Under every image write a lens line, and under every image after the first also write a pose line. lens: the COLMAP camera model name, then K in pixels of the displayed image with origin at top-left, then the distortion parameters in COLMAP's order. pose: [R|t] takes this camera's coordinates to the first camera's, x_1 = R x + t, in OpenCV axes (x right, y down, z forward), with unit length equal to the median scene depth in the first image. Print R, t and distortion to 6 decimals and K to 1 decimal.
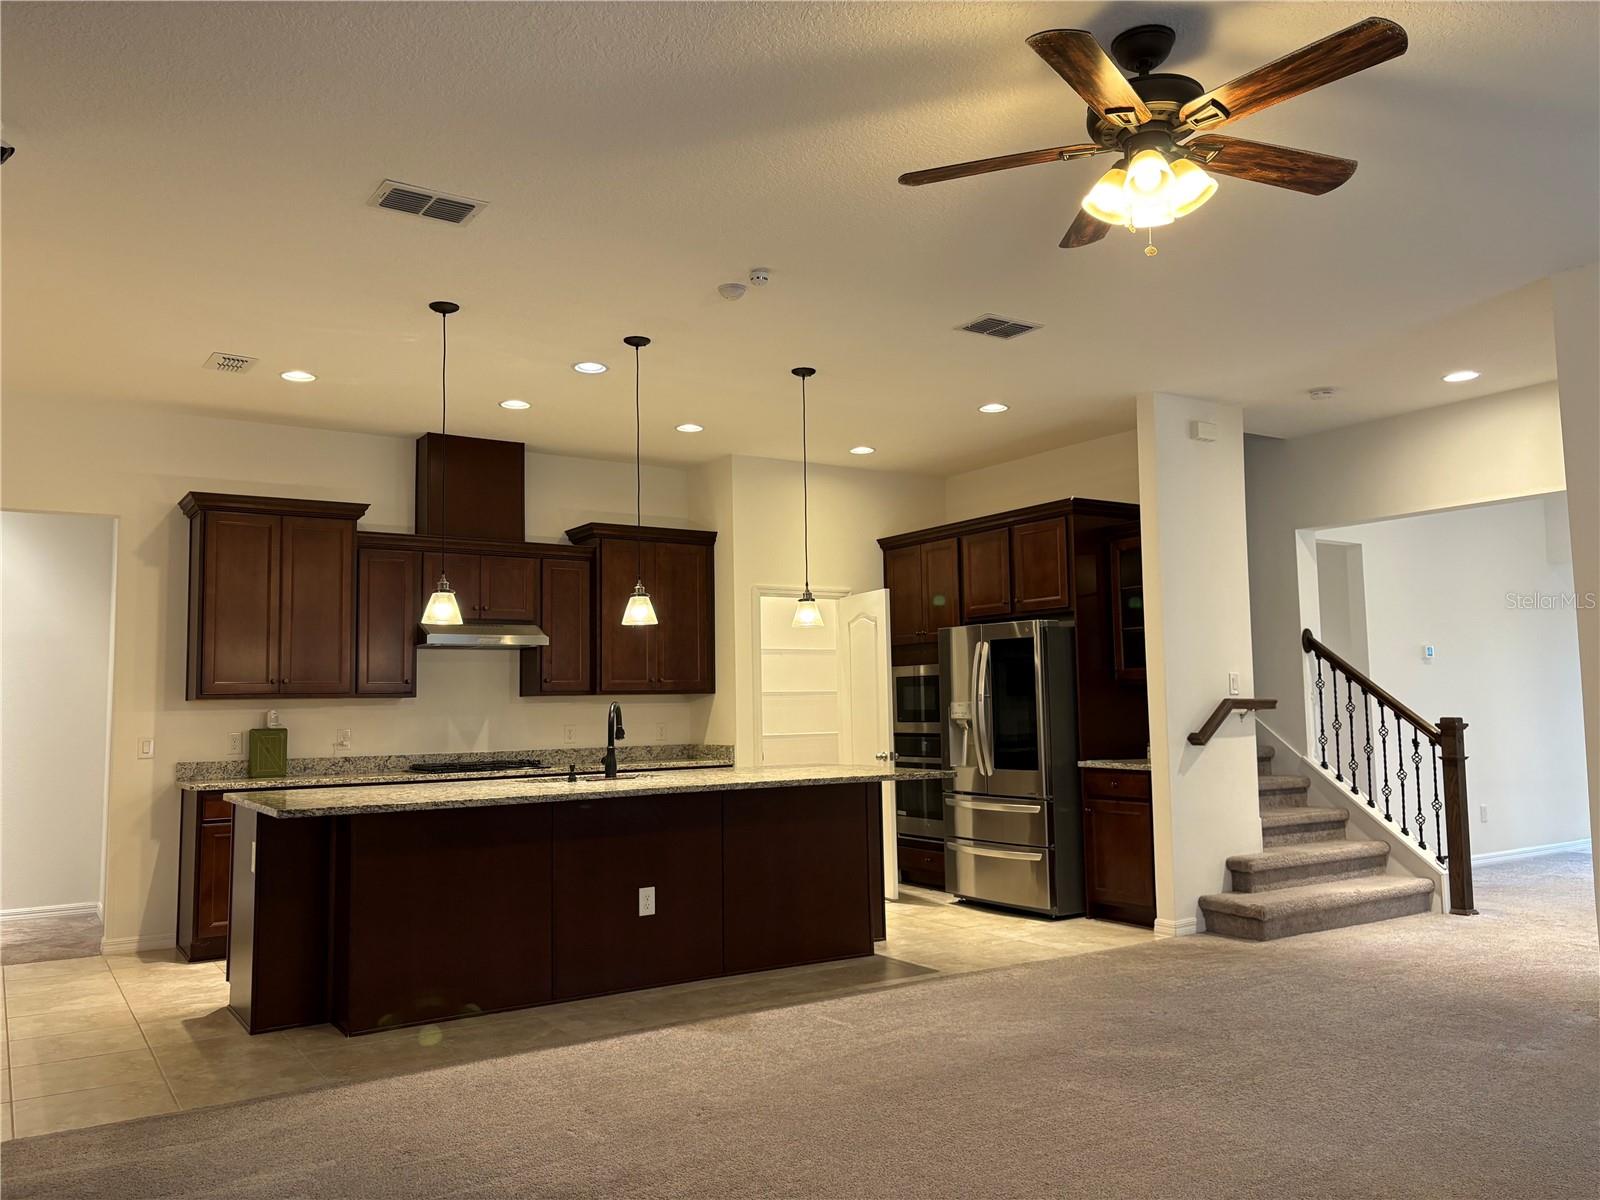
lens RADIAL K [[1205.2, 0, 775.0], [0, 1205.2, 601.7], [0, 0, 1]] dist [0.056310, 0.000271]
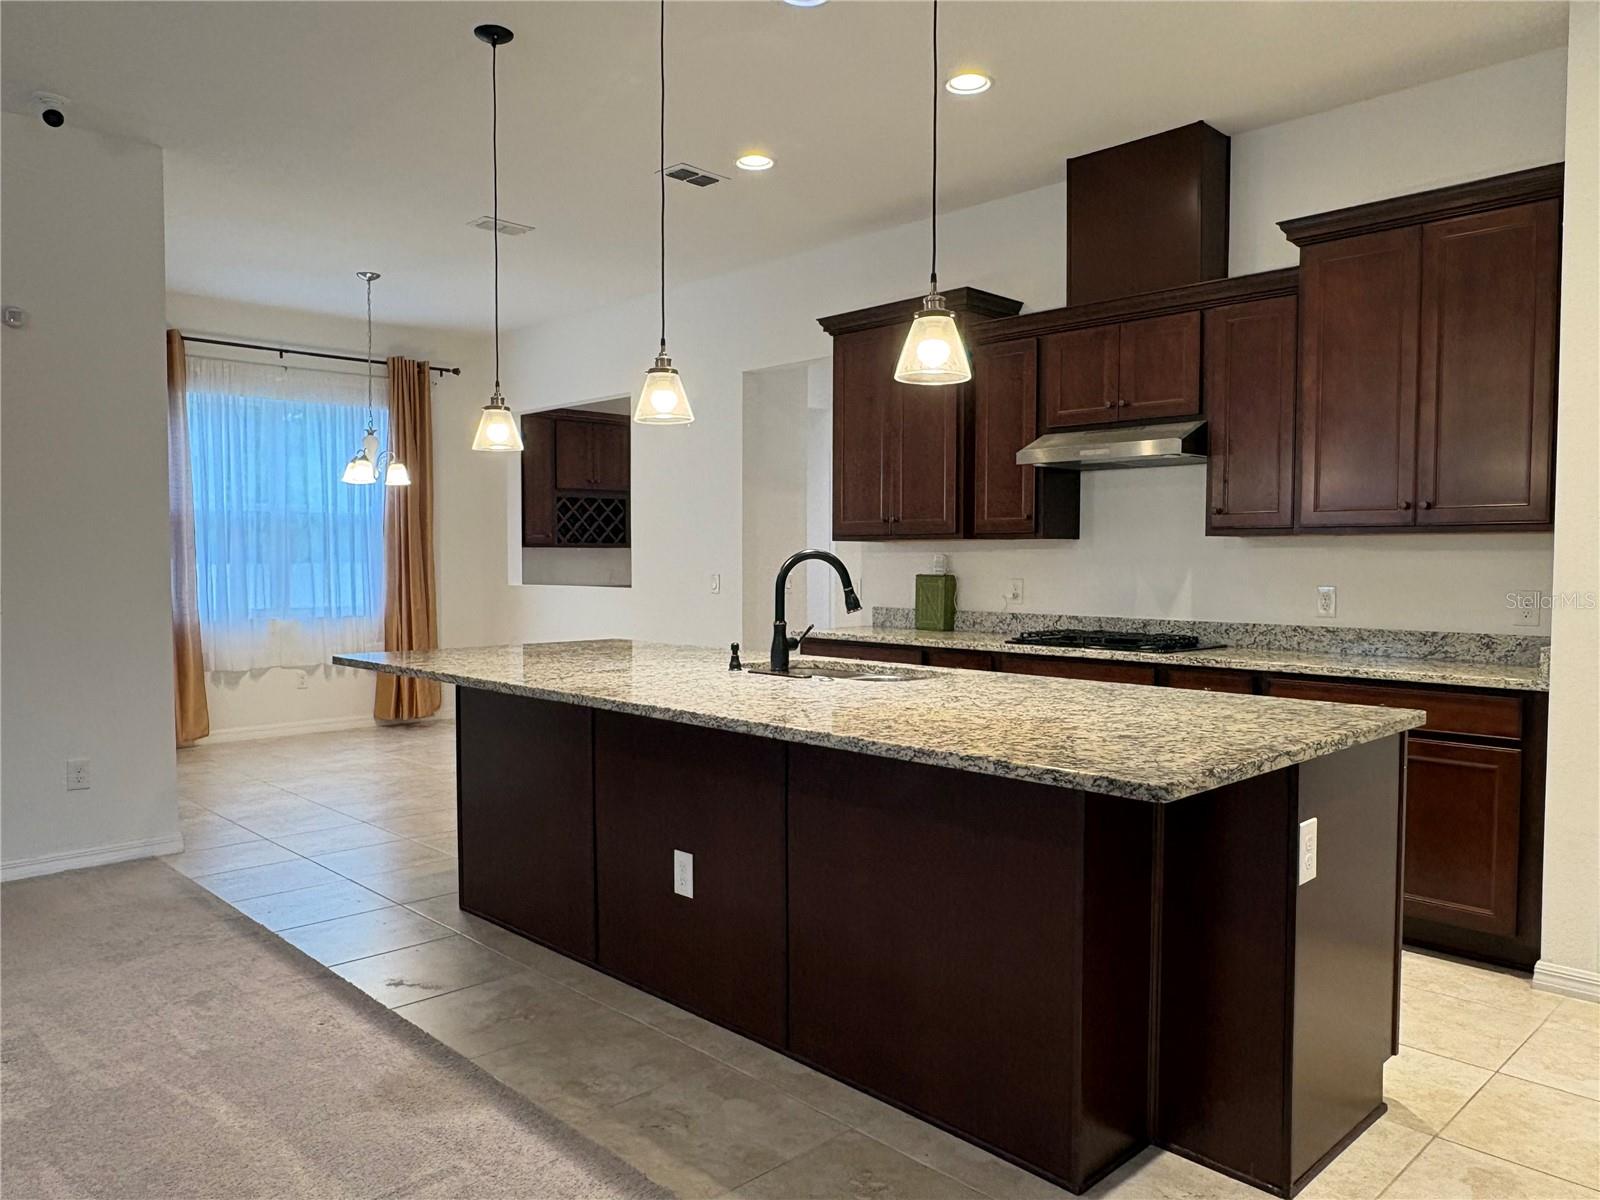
lens RADIAL K [[1141.8, 0, 800.0], [0, 1141.8, 600.0], [0, 0, 1]] dist [0.001956, -0.004728]
pose [[0.199080, 0.054454, -0.978469, 0.356934], [0.081066, 0.994118, 0.071819, 0.055681], [0.976624, -0.093618, 0.193495, 0.735855]]
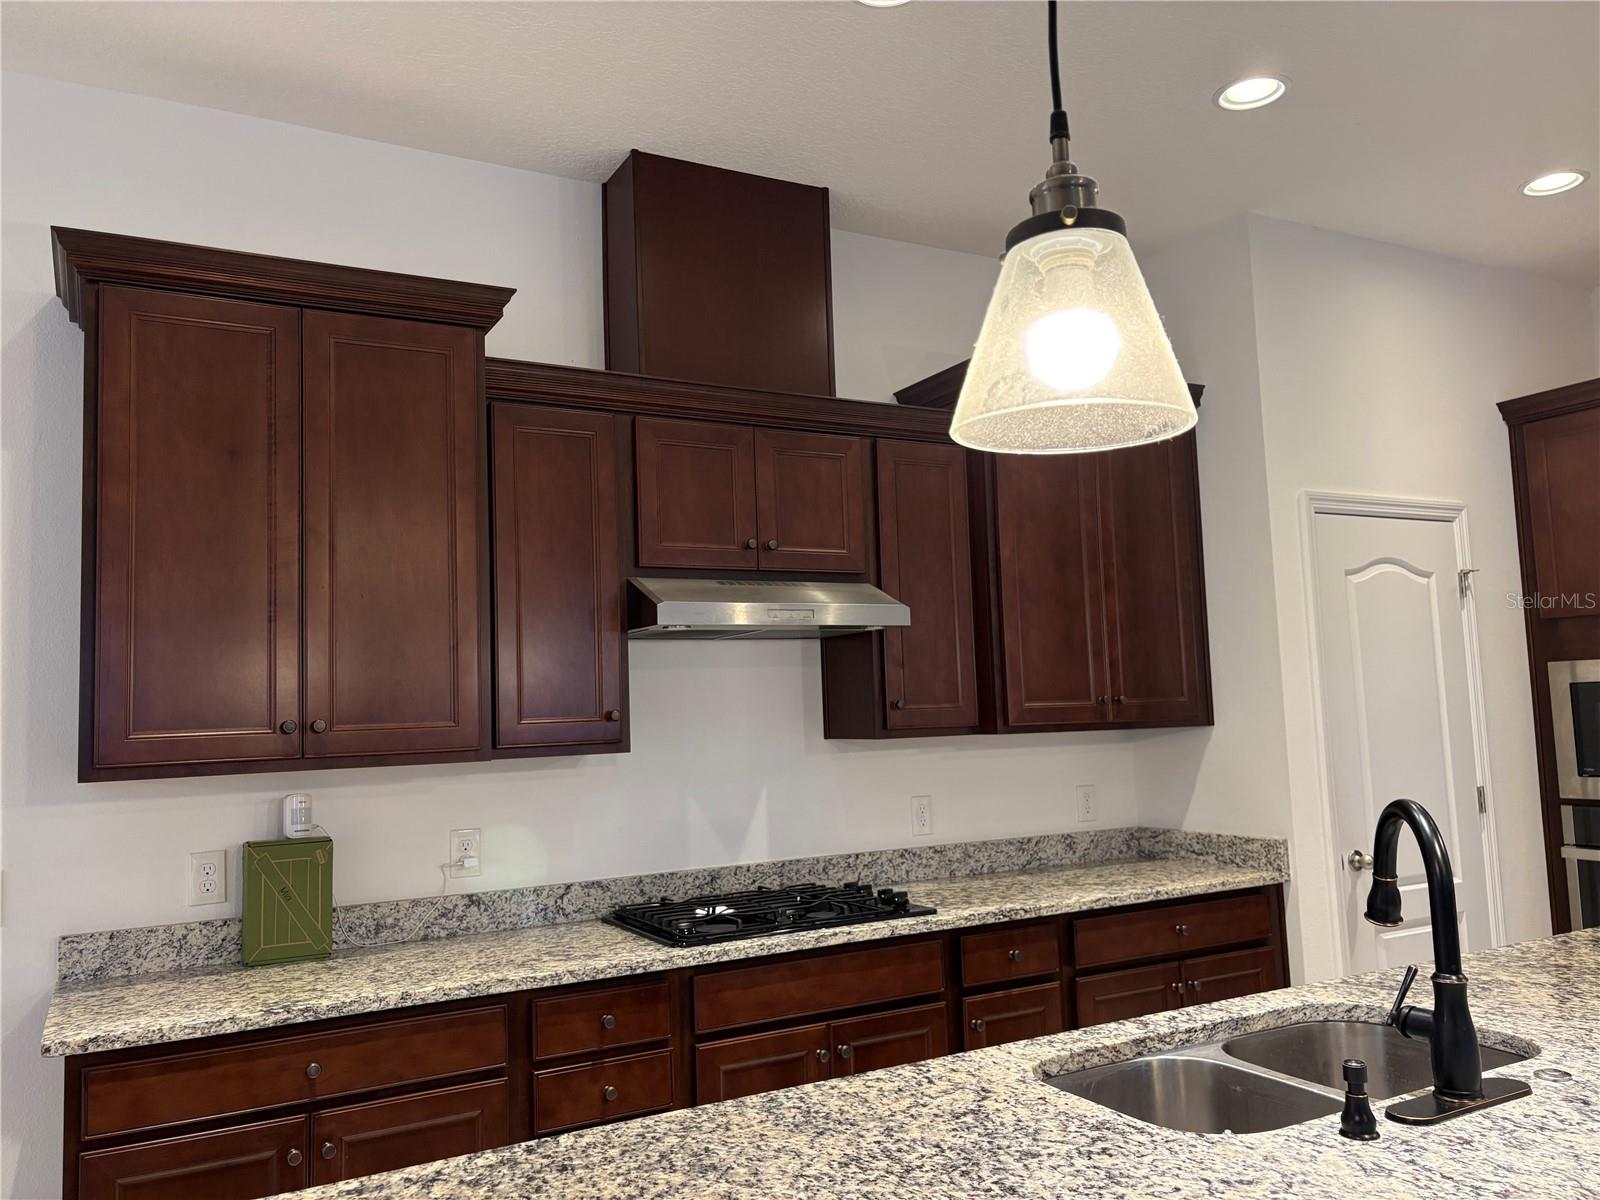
lens RADIAL K [[1205.2, 0, 775.0], [0, 1205.2, 601.7], [0, 0, 1]] dist [0.056310, 0.000271]
pose [[0.997100, -0.025662, -0.071647, -0.216847], [0.025284, 0.999661, -0.006189, 0.030352], [0.071782, 0.004359, 0.997411, 0.591134]]
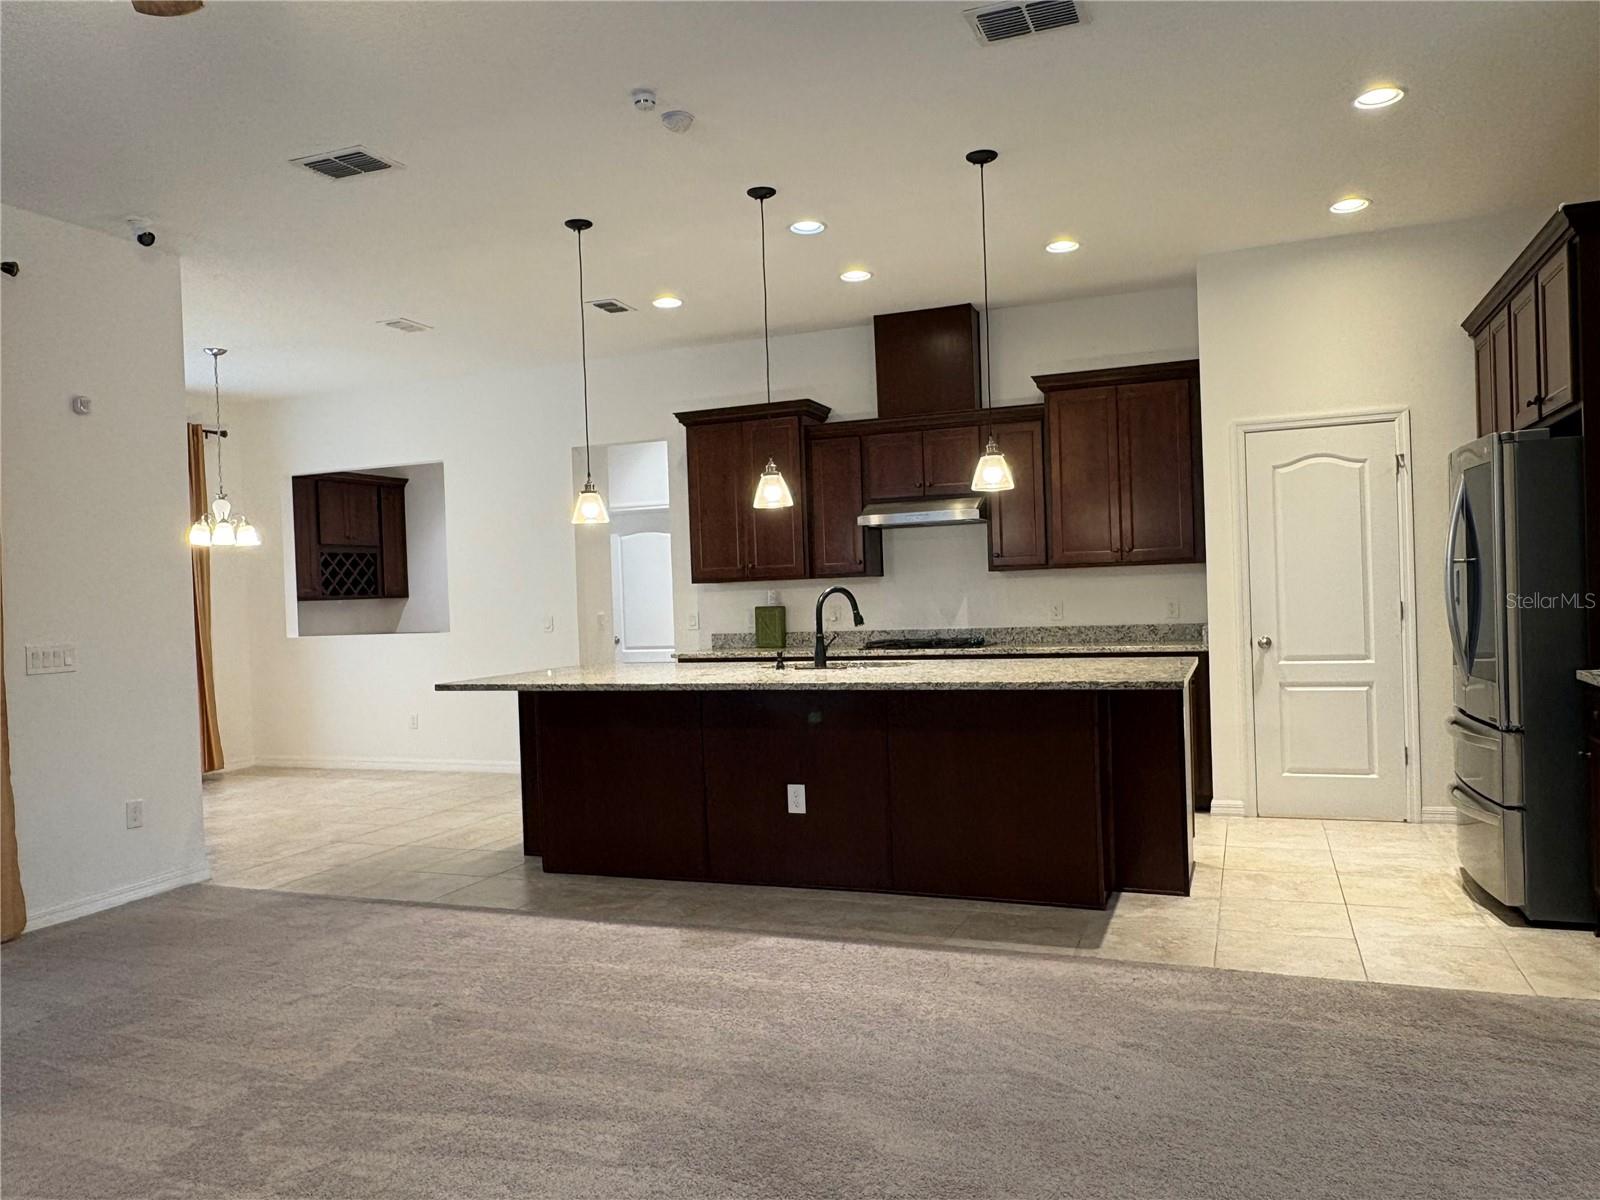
lens RADIAL K [[1141.8, 0, 800.0], [0, 1141.8, 600.0], [0, 0, 1]] dist [0.001956, -0.004728]
pose [[0.587414, 0.002479, -0.809283, 0.473085], [0.096758, 0.992607, 0.073272, 0.021728], [0.803482, -0.121346, 0.582831, 0.385433]]
